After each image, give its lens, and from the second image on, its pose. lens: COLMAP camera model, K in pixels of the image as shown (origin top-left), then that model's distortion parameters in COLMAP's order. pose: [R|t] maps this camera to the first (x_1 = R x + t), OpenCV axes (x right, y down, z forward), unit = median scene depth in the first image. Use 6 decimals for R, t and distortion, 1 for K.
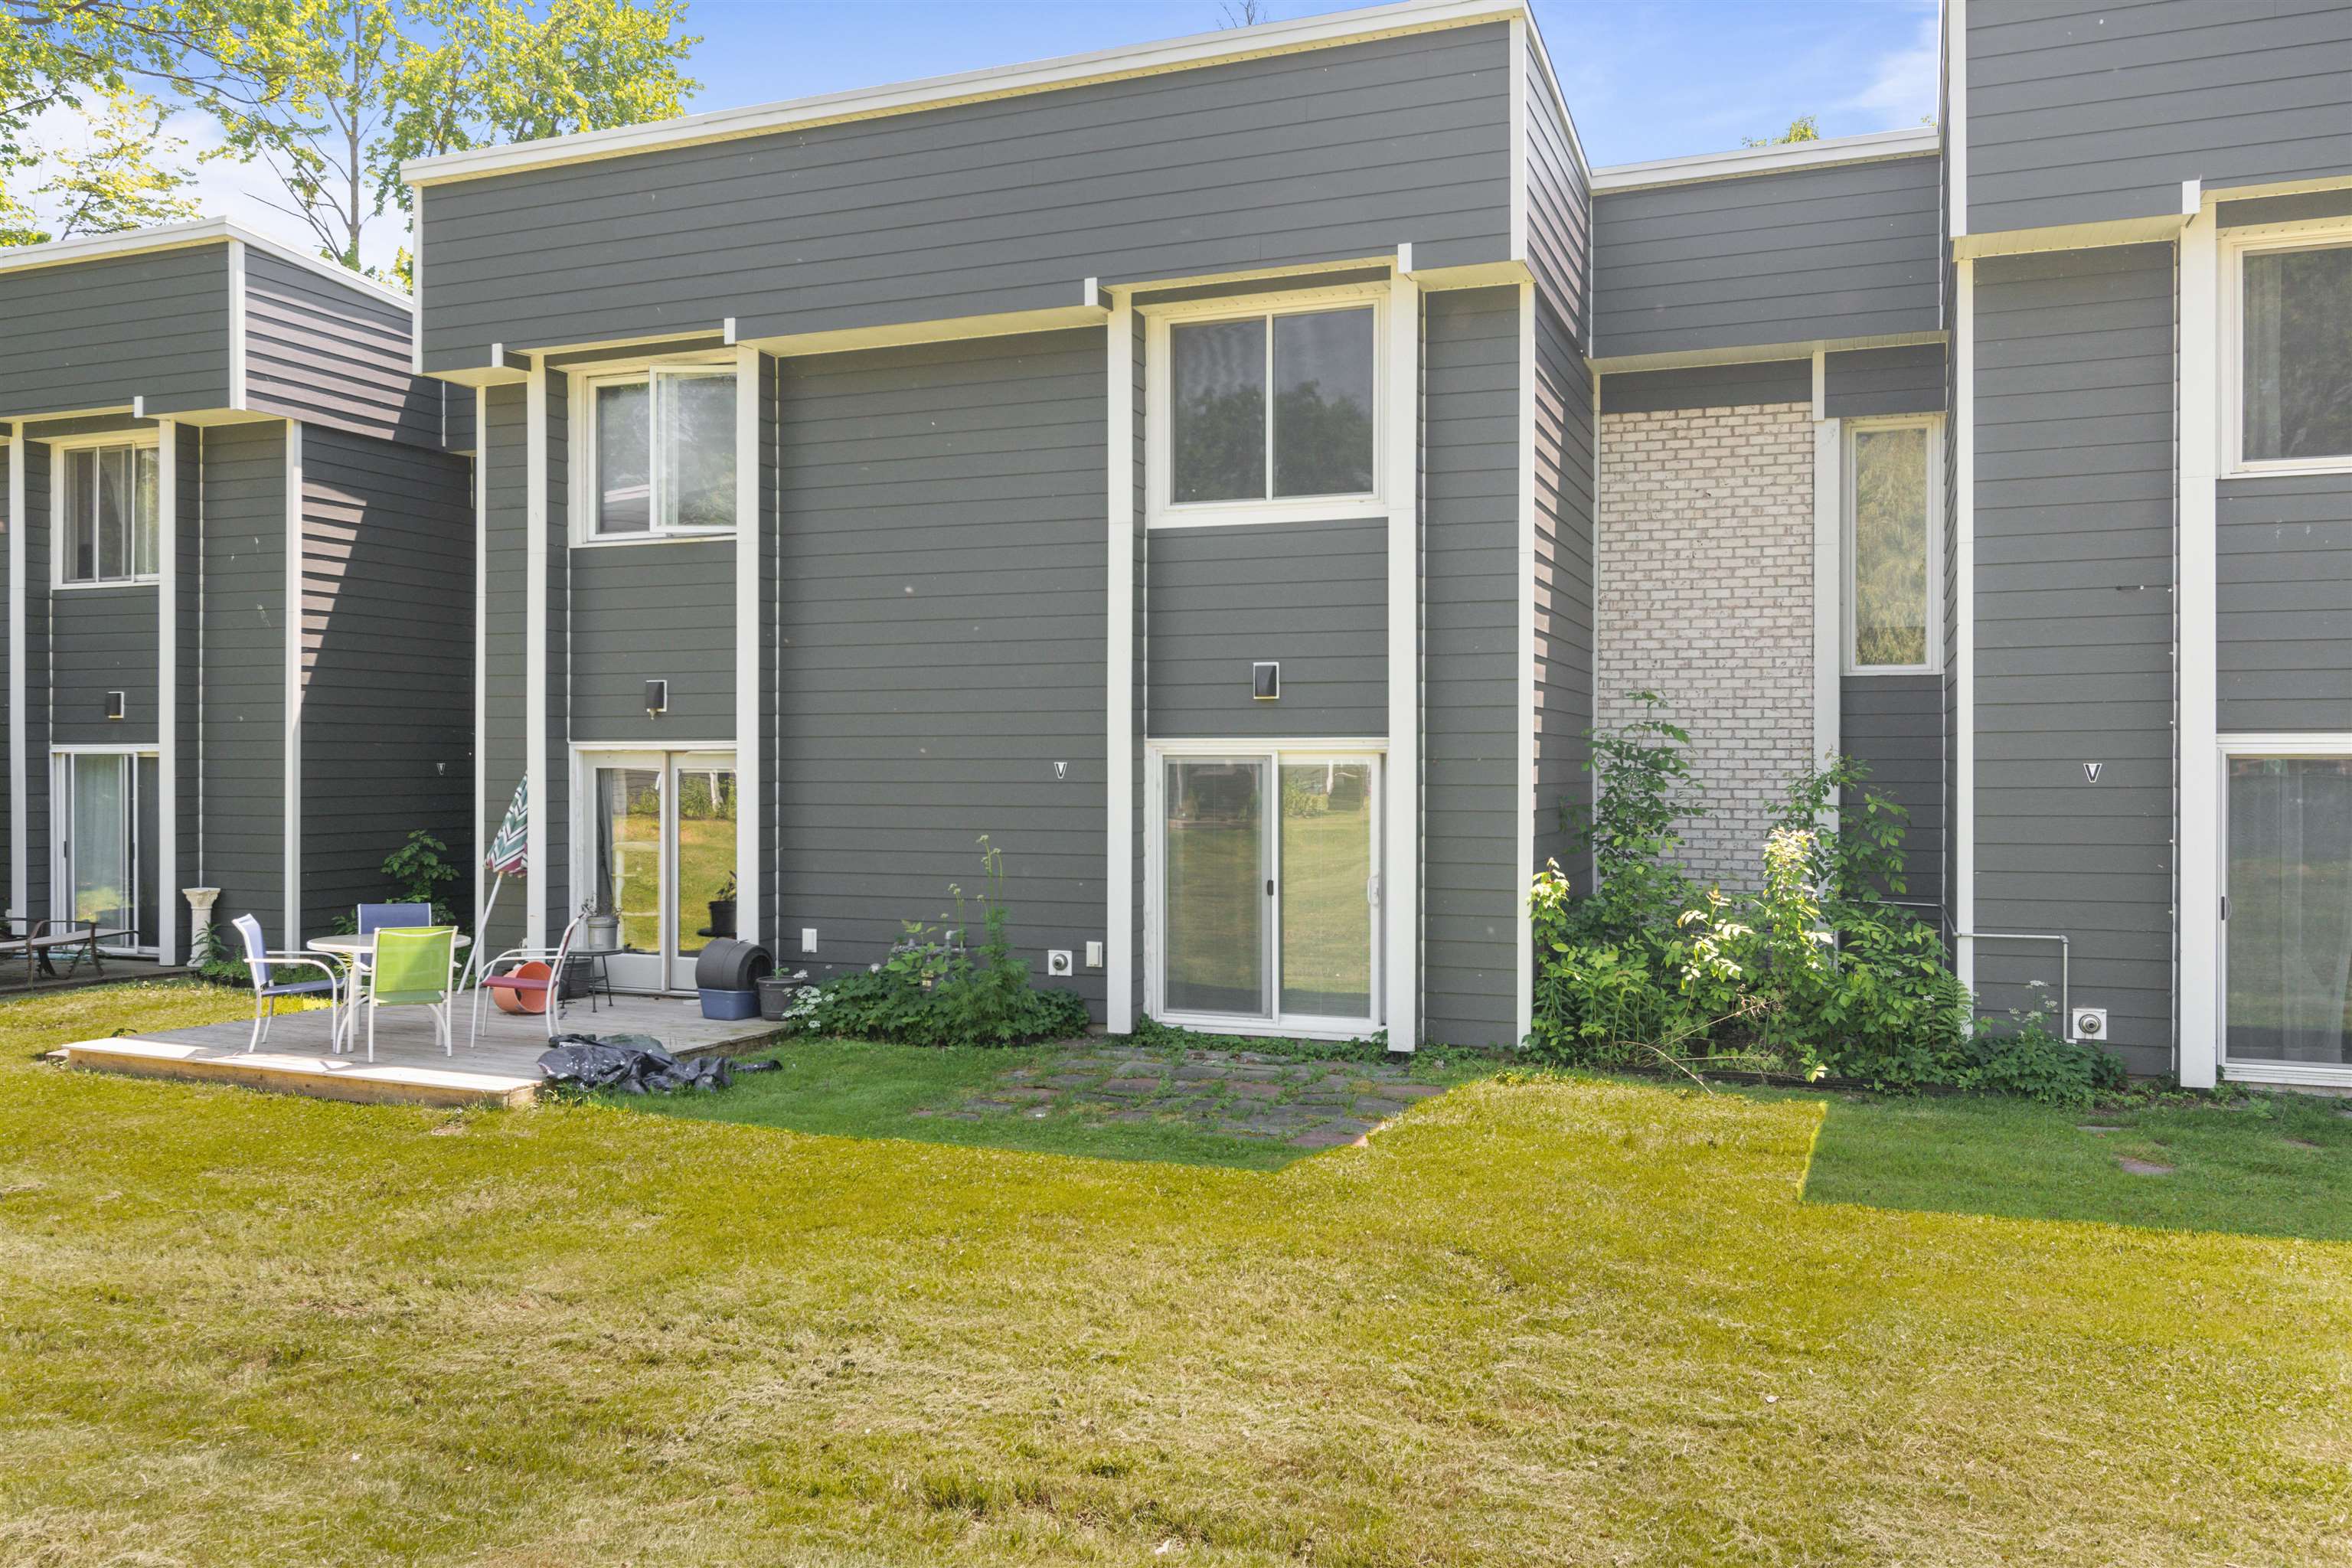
lens RADIAL K [[1801.1, 0, 1170.4], [0, 1801.1, 779.6], [0, 0, 1]] dist [0.007038, 0.000671]
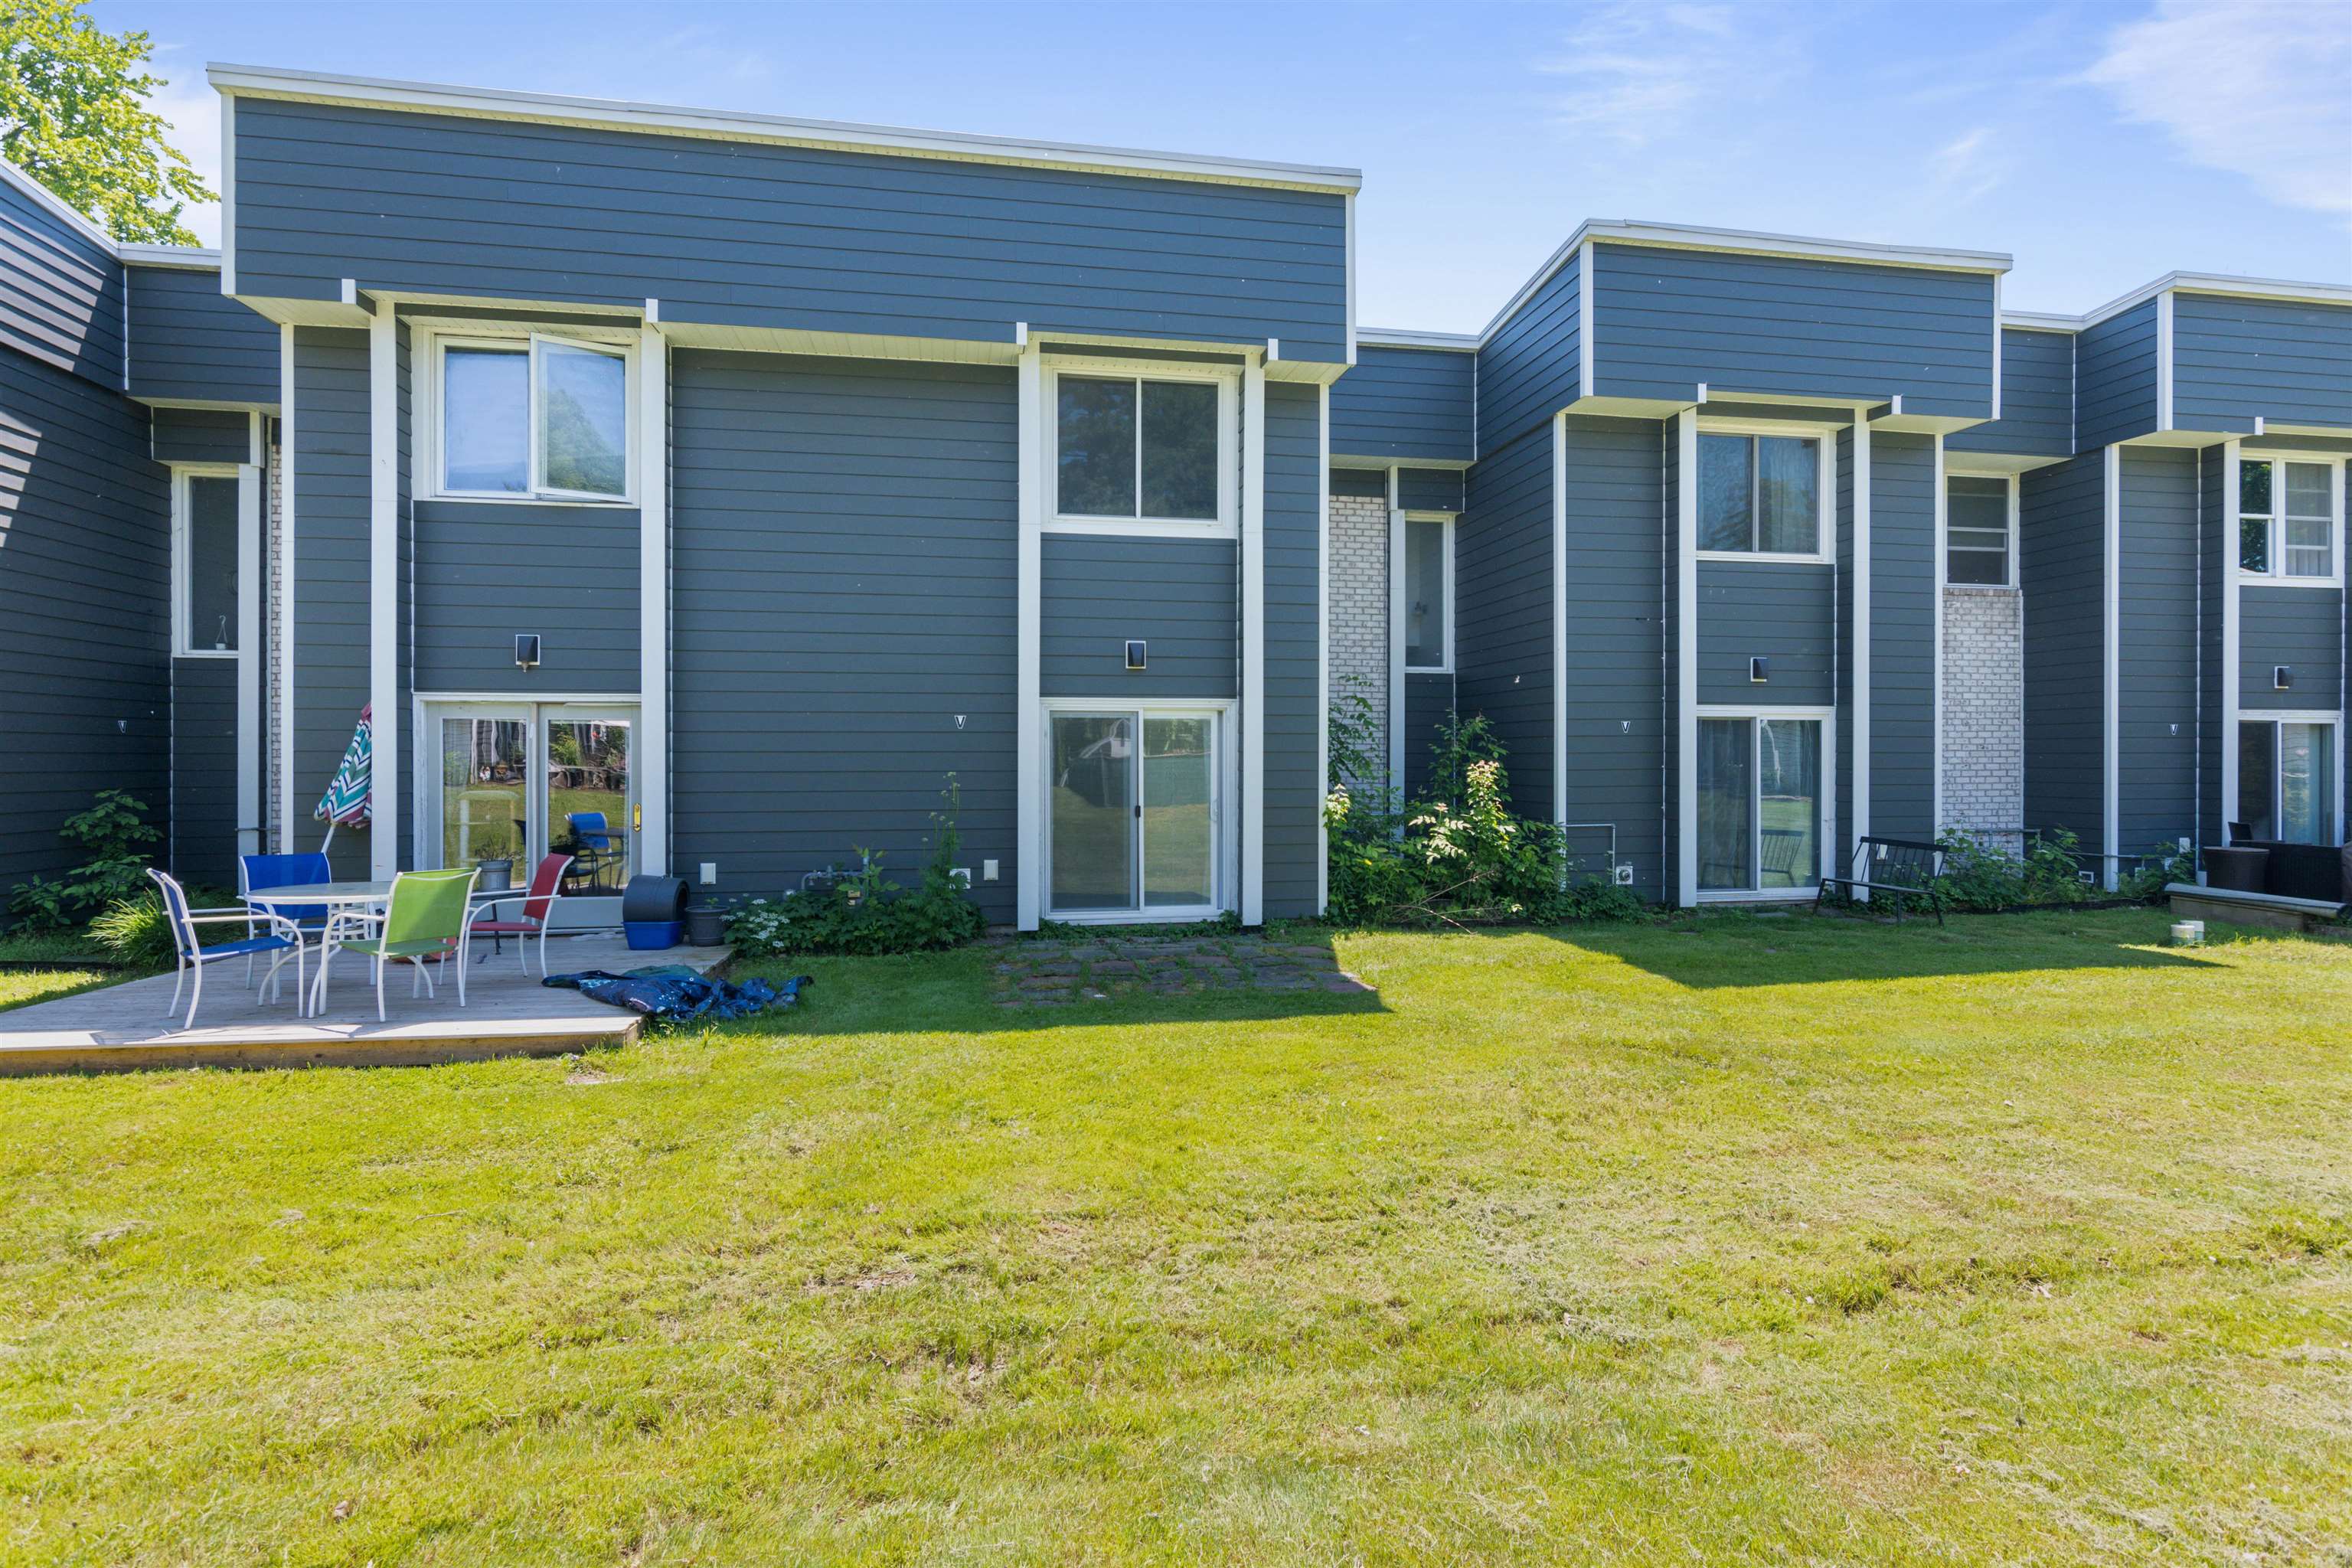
lens RADIAL K [[1149.0, 0, 1179.2], [0, 1149.0, 769.5], [0, 0, 1]] dist [-0.002114, 0.001030]
pose [[0.846278, -0.005122, 0.532716, -0.363982], [0.005827, 0.999983, 0.000359, 0.028686], [-0.532709, 0.002800, 0.846294, 0.264802]]
